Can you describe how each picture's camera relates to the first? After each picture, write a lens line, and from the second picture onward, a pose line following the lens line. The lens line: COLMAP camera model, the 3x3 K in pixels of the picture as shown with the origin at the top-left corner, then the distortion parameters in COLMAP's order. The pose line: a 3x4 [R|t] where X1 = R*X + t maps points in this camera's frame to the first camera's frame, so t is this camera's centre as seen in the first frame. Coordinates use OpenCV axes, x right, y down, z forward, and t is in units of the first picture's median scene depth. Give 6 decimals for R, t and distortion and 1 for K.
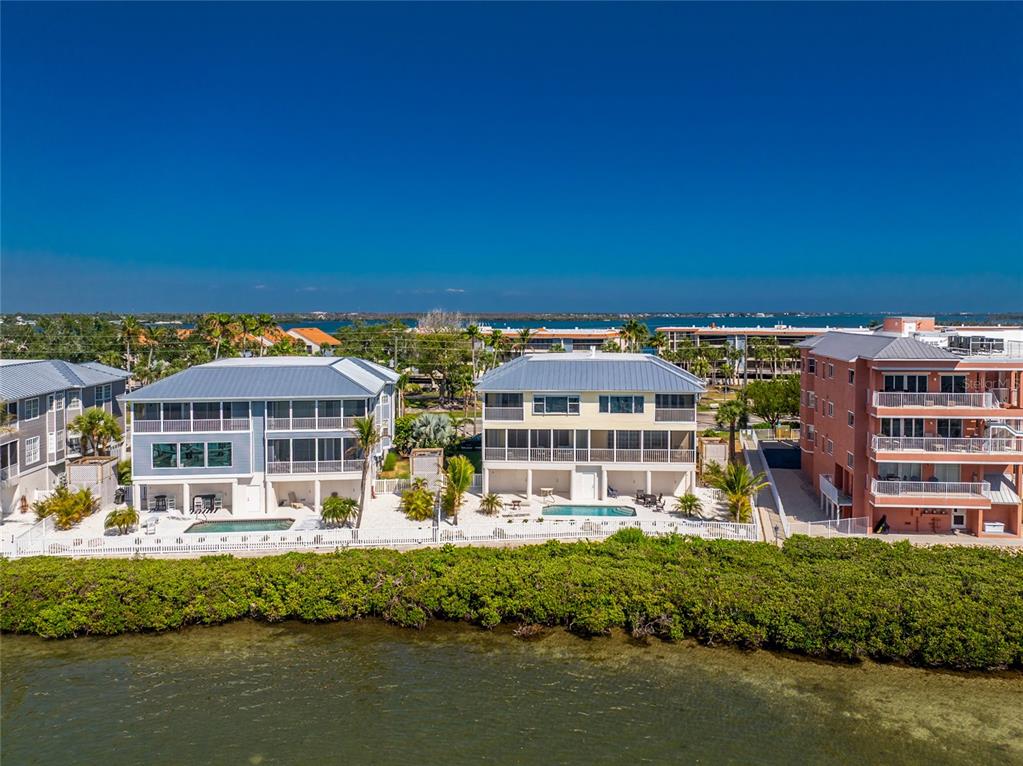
lens RADIAL K [[758.3, 0, 541.6], [0, 758.3, 314.0], [0, 0, 1]] dist [-0.036998, -0.004265]
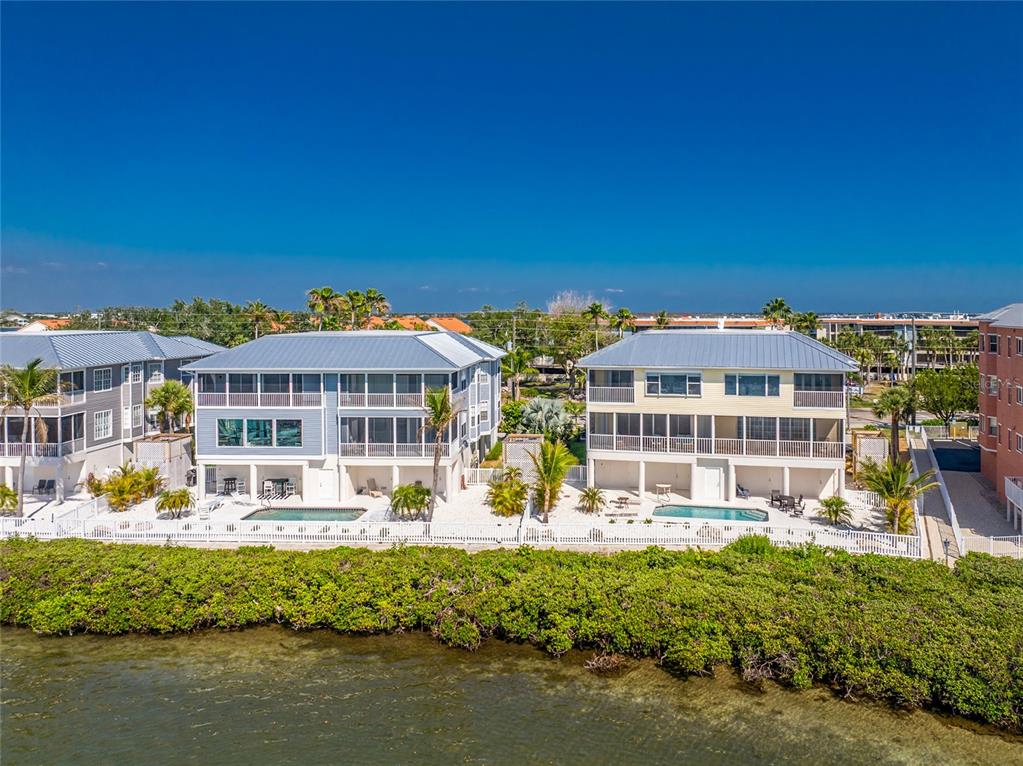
lens RADIAL K [[772.3, 0, 592.1], [0, 772.3, 295.6], [0, 0, 1]] dist [-0.038373, 0.001299]
pose [[0.990206, -0.000264, -0.139616, 0.054439], [-0.003005, 0.999726, -0.023203, 0.045031], [0.139584, 0.023395, 0.989934, 0.151105]]
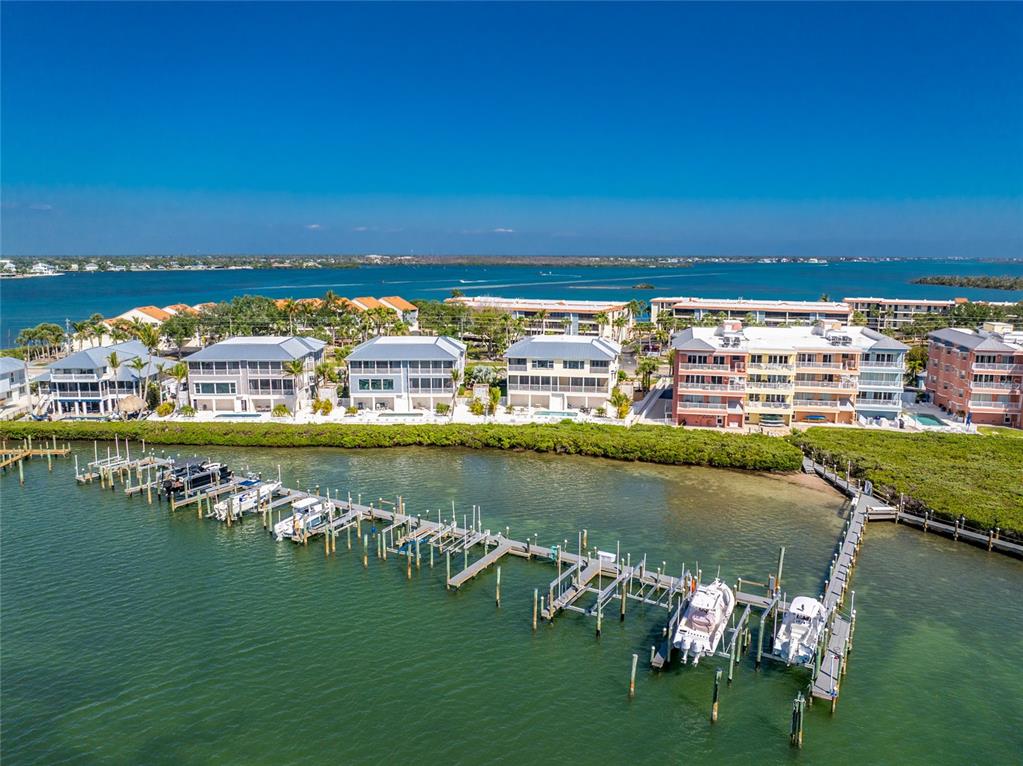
lens RADIAL K [[738.5, 0, 511.9], [0, 738.5, 369.3], [0, 0, 1]] dist [-0.033973, -0.004481]
pose [[0.994639, 0.019959, -0.101466, 0.155485], [-0.004606, 0.988774, 0.149349, -0.185900], [0.103307, -0.148081, 0.983565, -1.107674]]
